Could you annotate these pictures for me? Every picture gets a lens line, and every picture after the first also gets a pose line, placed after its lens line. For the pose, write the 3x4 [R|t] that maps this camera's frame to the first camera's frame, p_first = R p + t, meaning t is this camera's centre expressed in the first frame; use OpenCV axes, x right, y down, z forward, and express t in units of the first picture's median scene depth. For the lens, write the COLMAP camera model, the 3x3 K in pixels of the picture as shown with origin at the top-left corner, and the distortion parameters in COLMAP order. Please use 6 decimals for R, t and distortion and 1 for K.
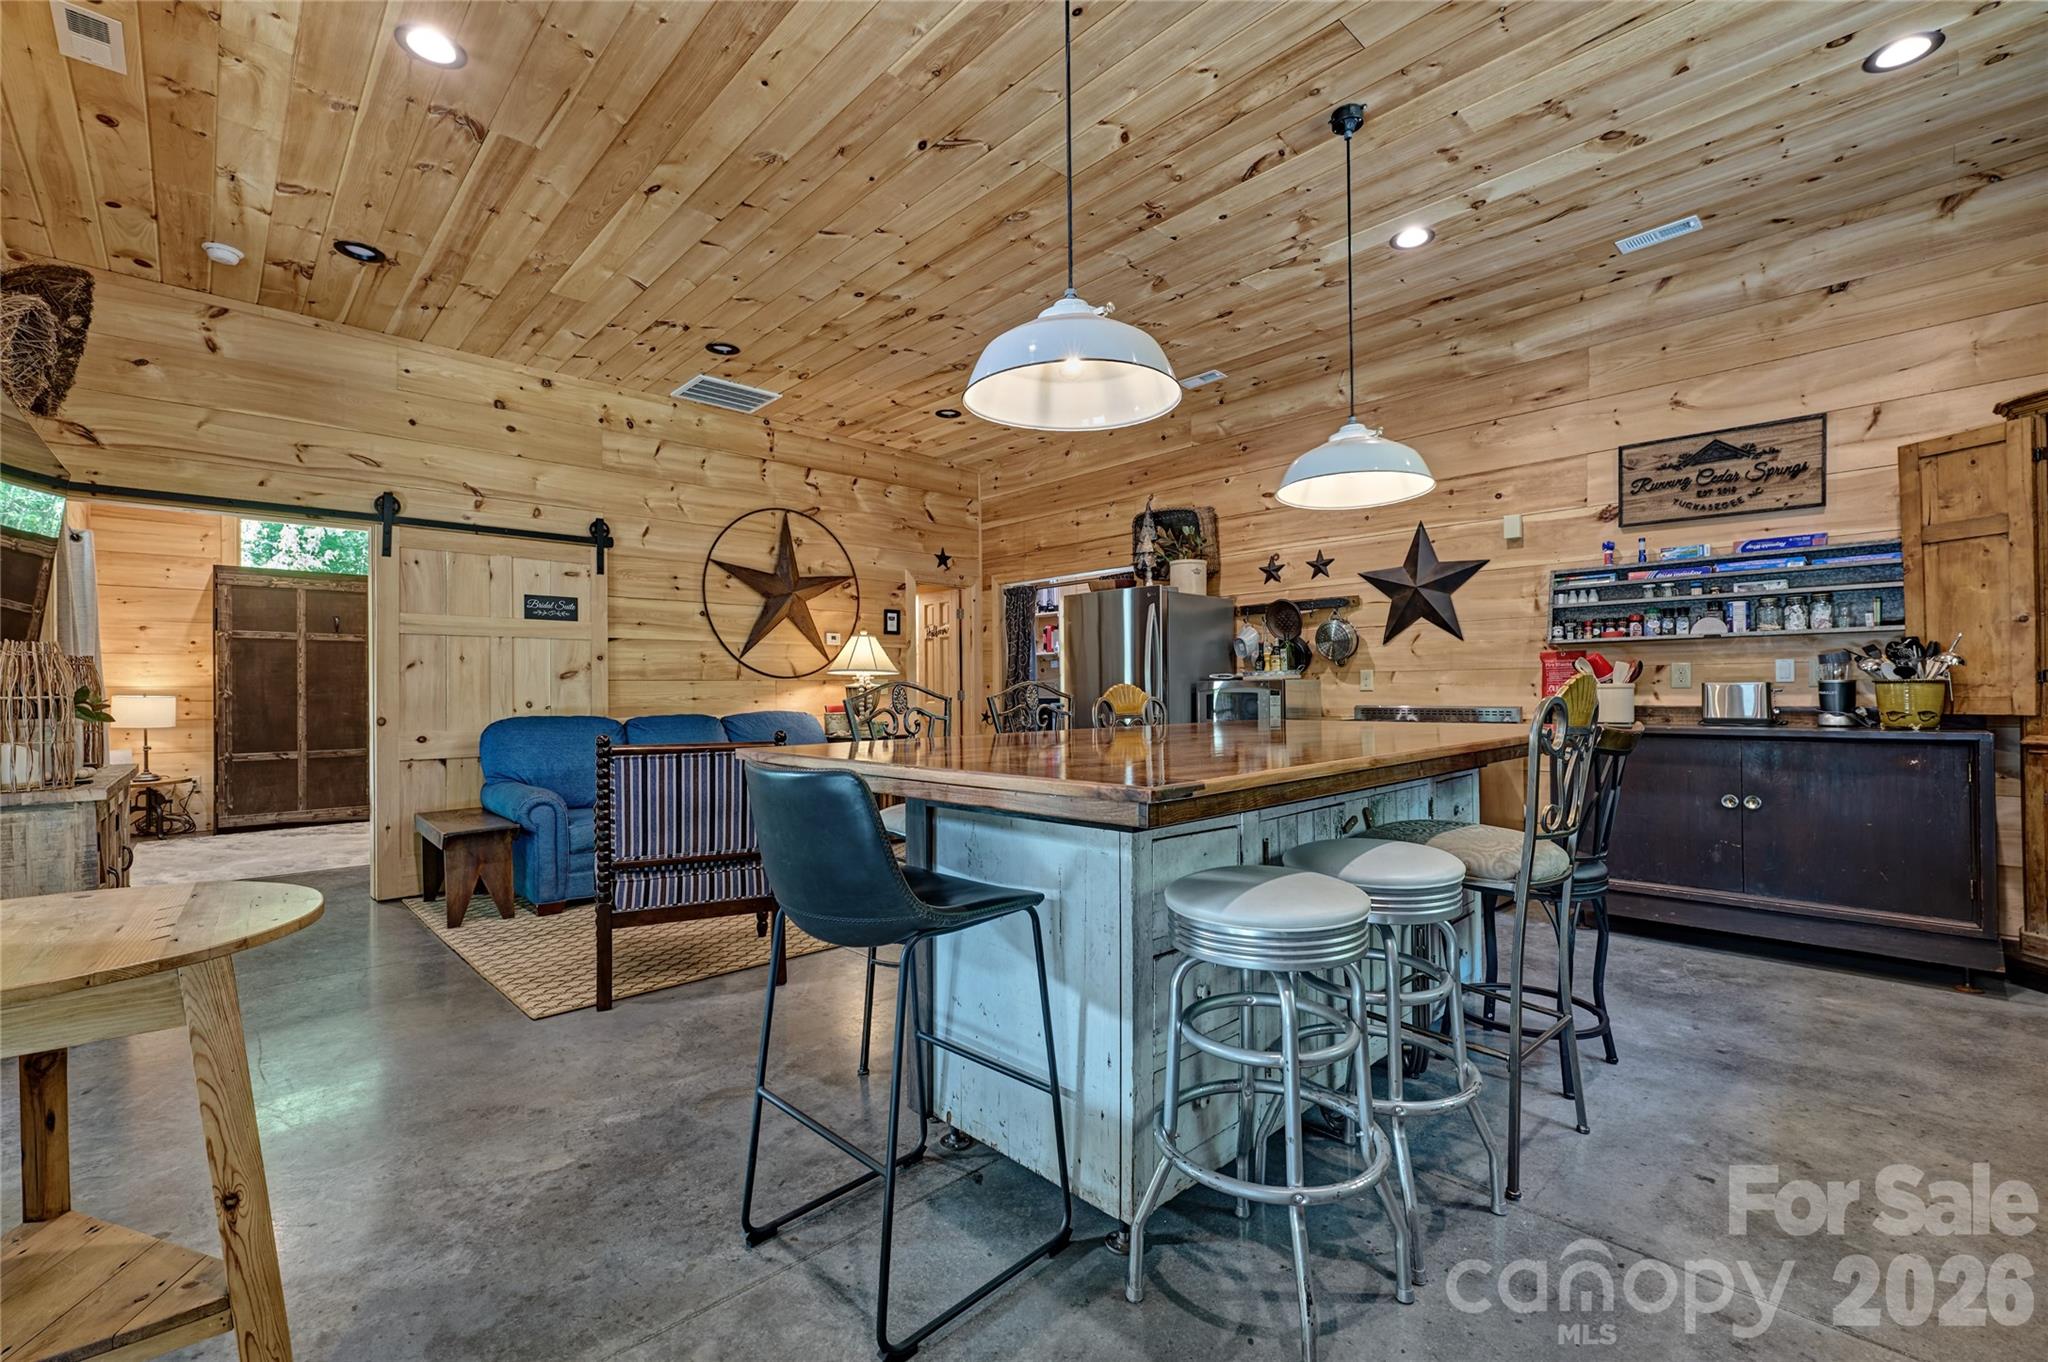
lens RADIAL K [[844.2, 0, 1015.0], [0, 844.2, 684.8], [0, 0, 1]] dist [-0.000544, -0.000188]
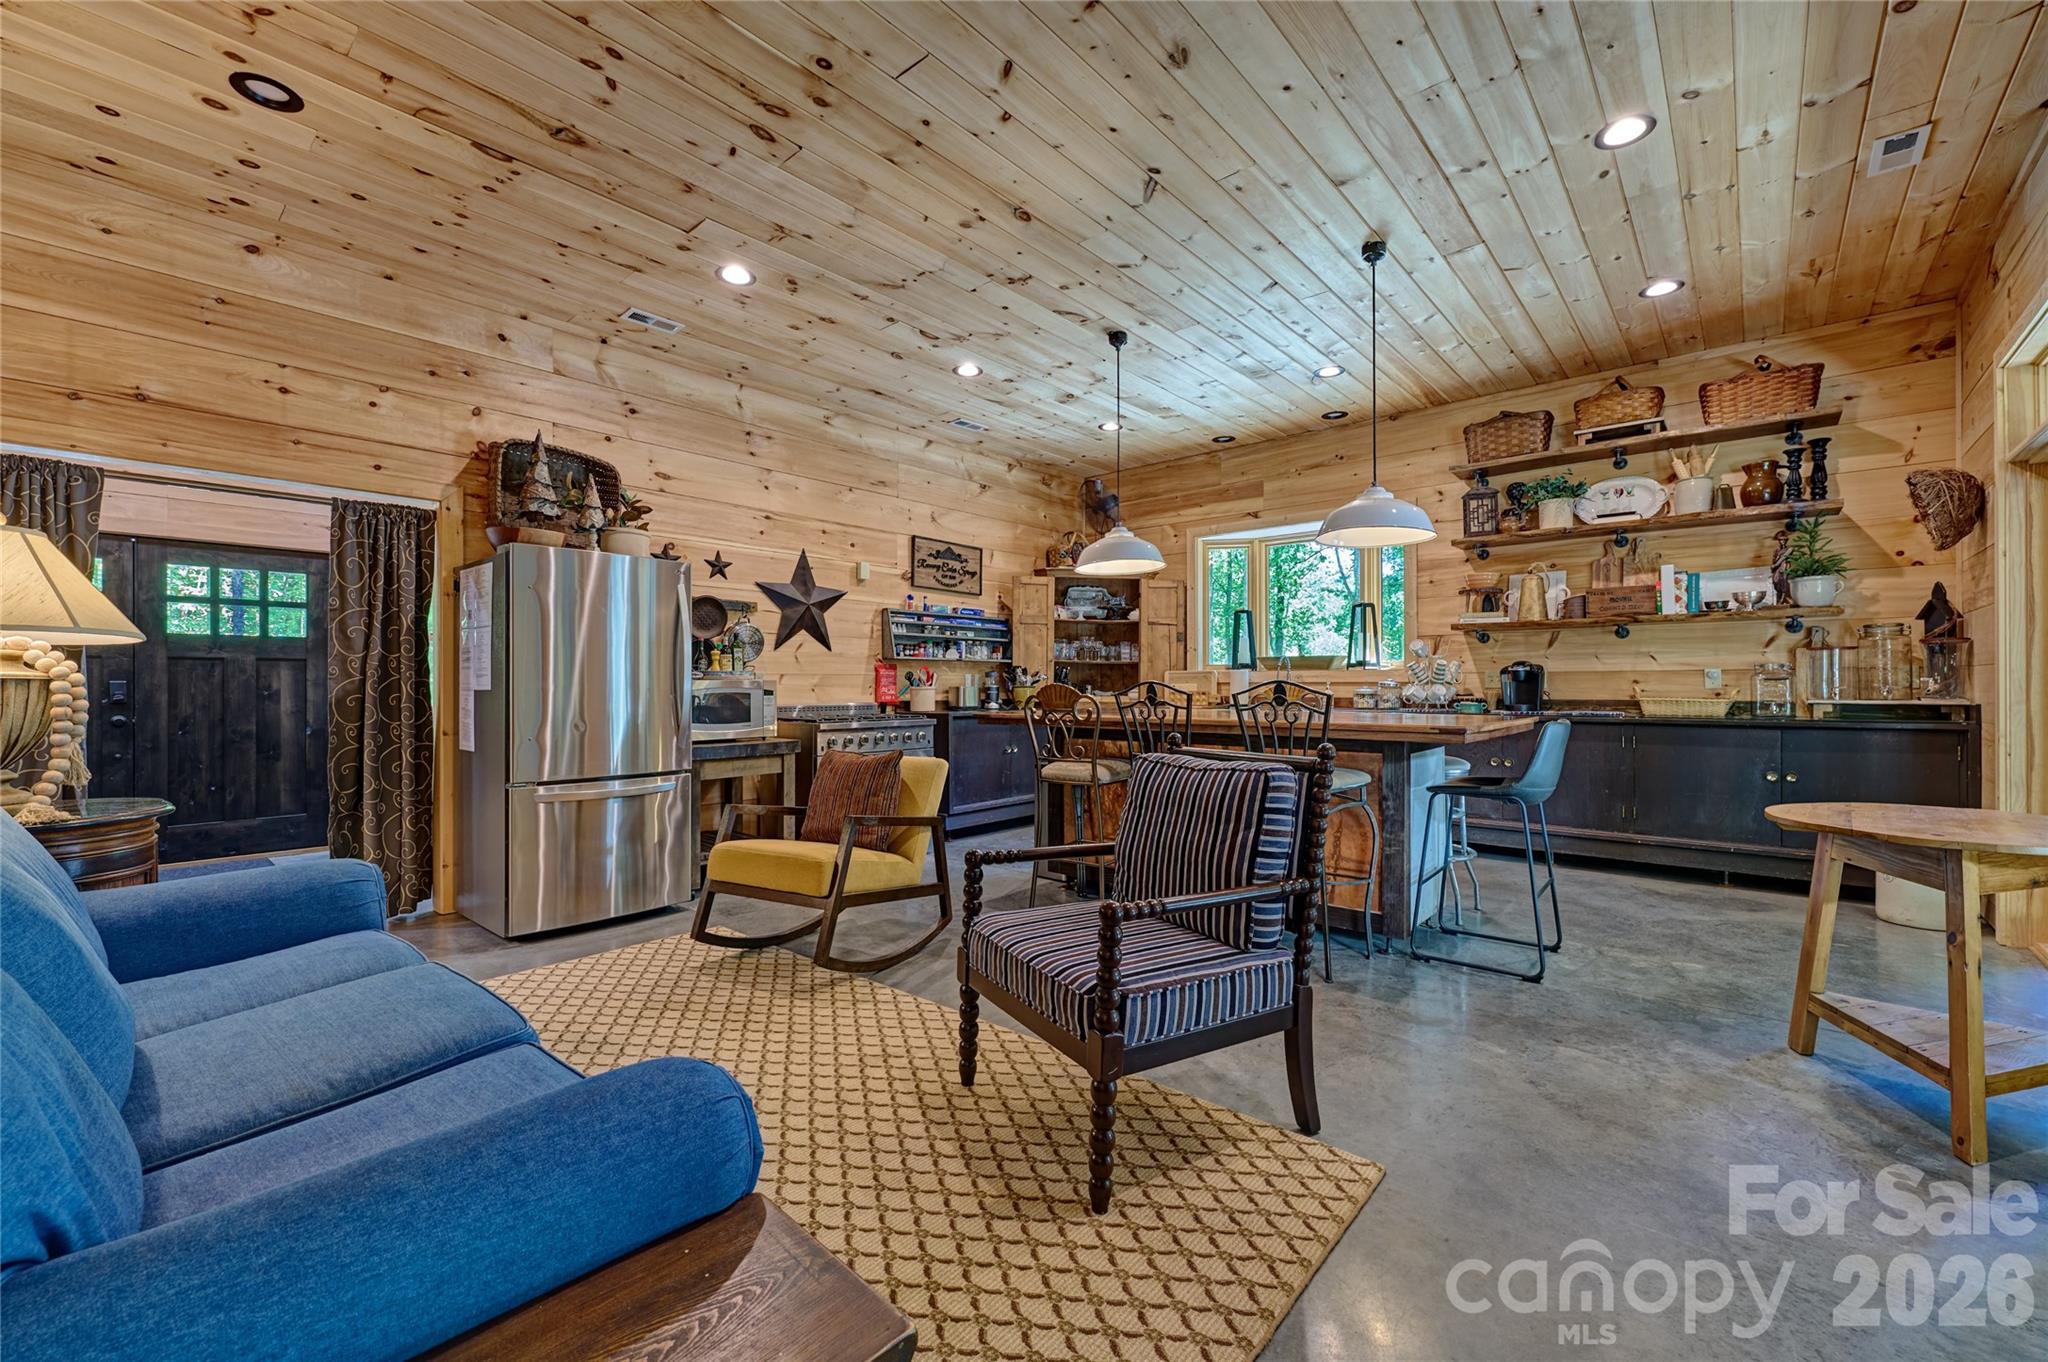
lens RADIAL K [[835.5, 0, 1022.0], [0, 835.5, 679.7], [0, 0, 1]] dist [0.000294, 0.000027]
pose [[-0.079266, 0.018455, 0.996683, -0.841262], [-0.001678, 0.999825, -0.018647, 0.014292], [-0.996852, -0.003151, -0.079221, 0.928642]]
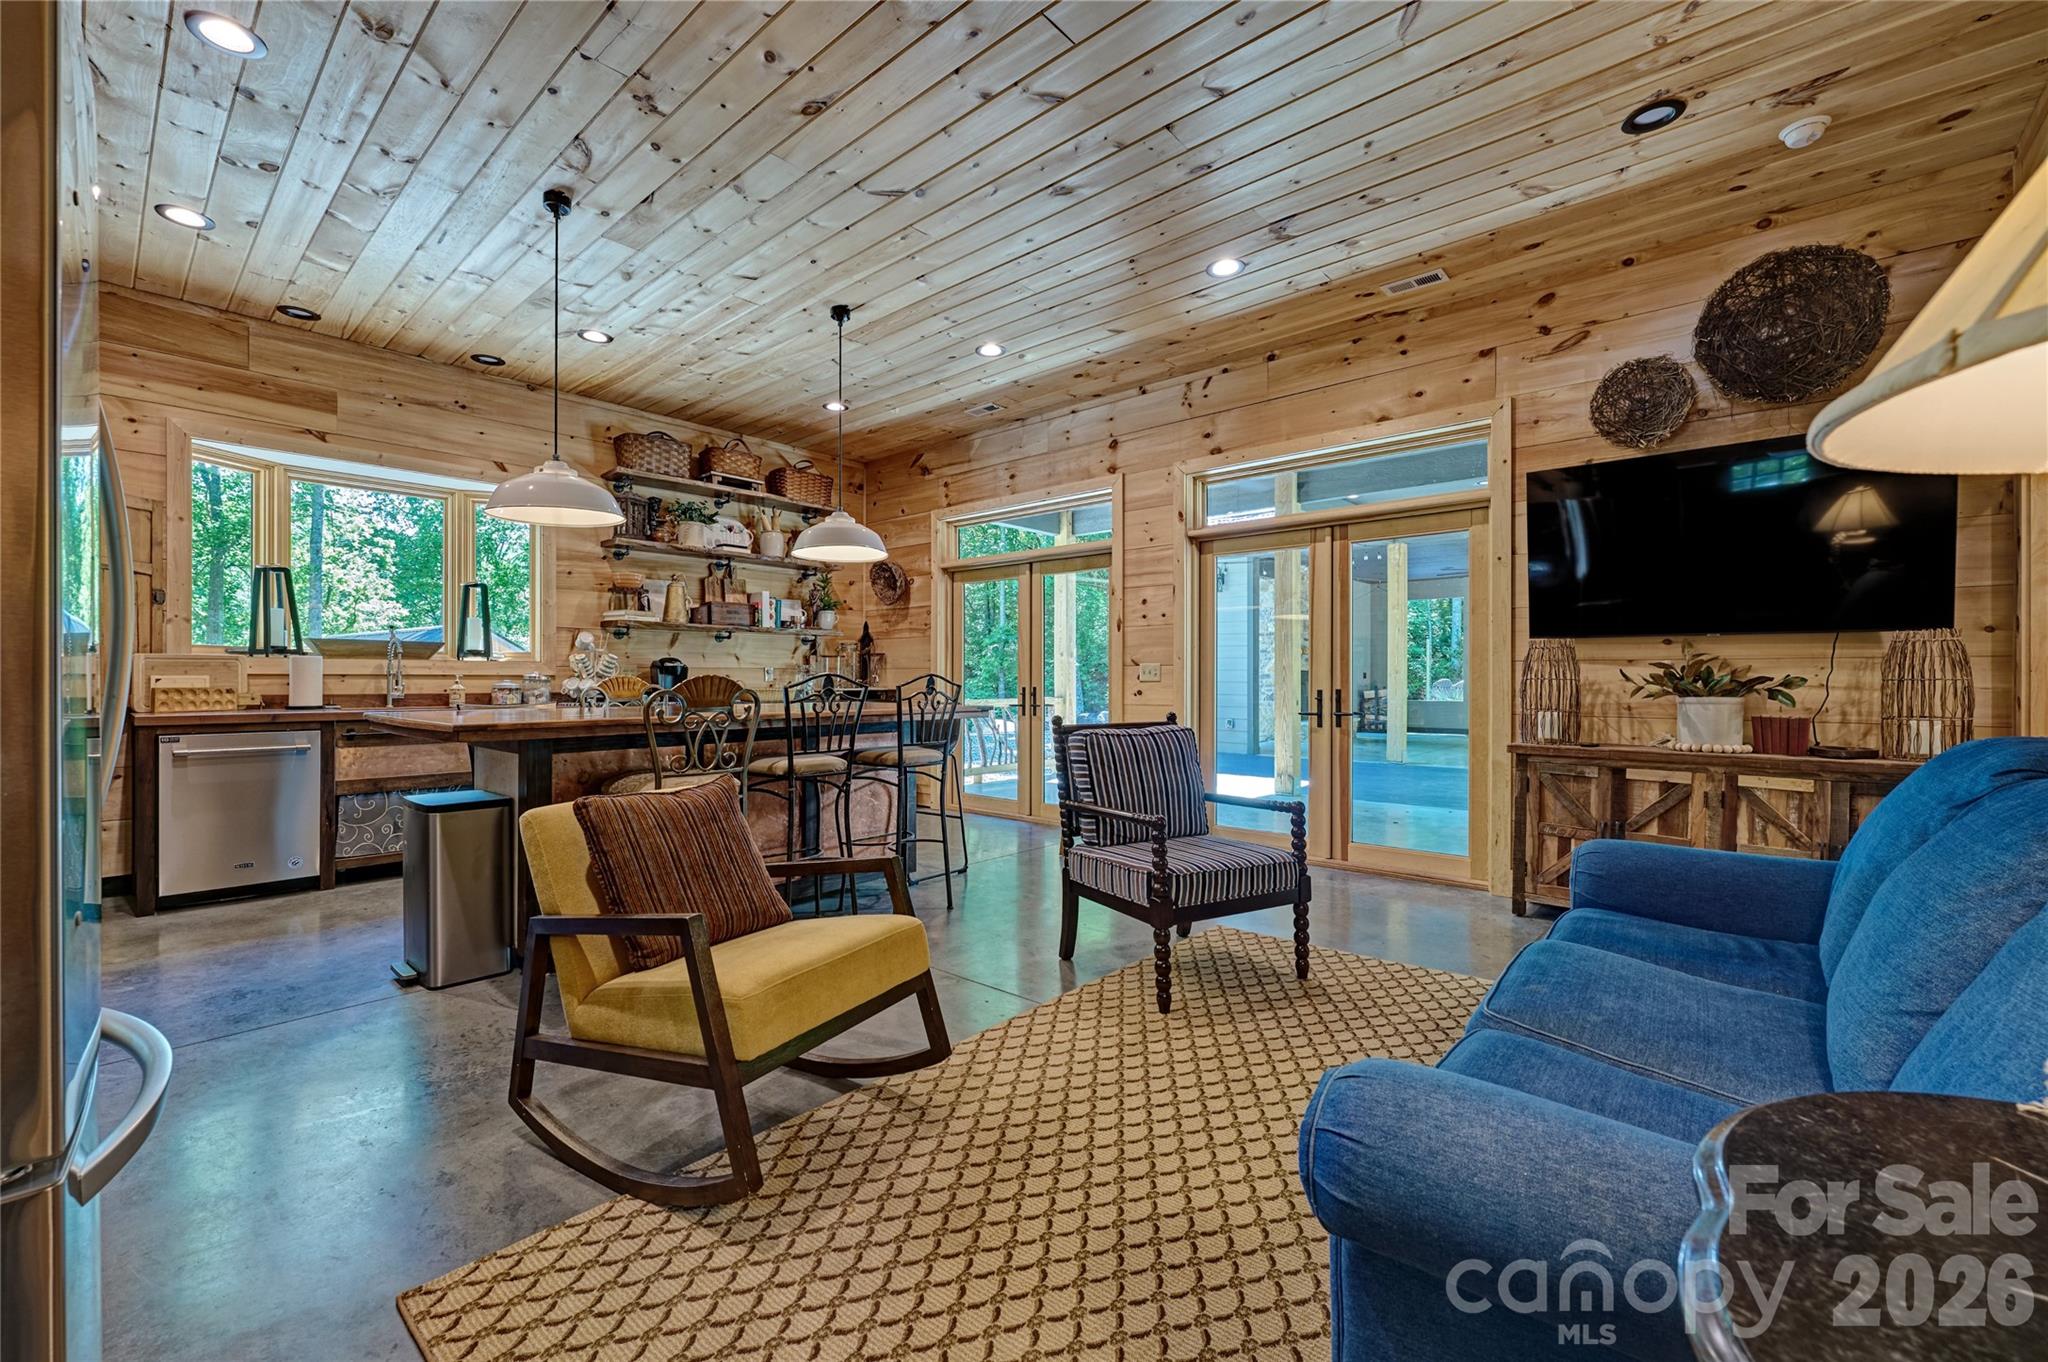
lens RADIAL K [[844.2, 0, 1019.3], [0, 844.2, 683.7], [0, 0, 1]] dist [-0.000544, -0.000188]
pose [[-0.997088, 0.010173, -0.075578, -0.111403], [0.009944, 0.999945, 0.003396, 0.007234], [0.075608, 0.002634, -0.997134, 1.585686]]
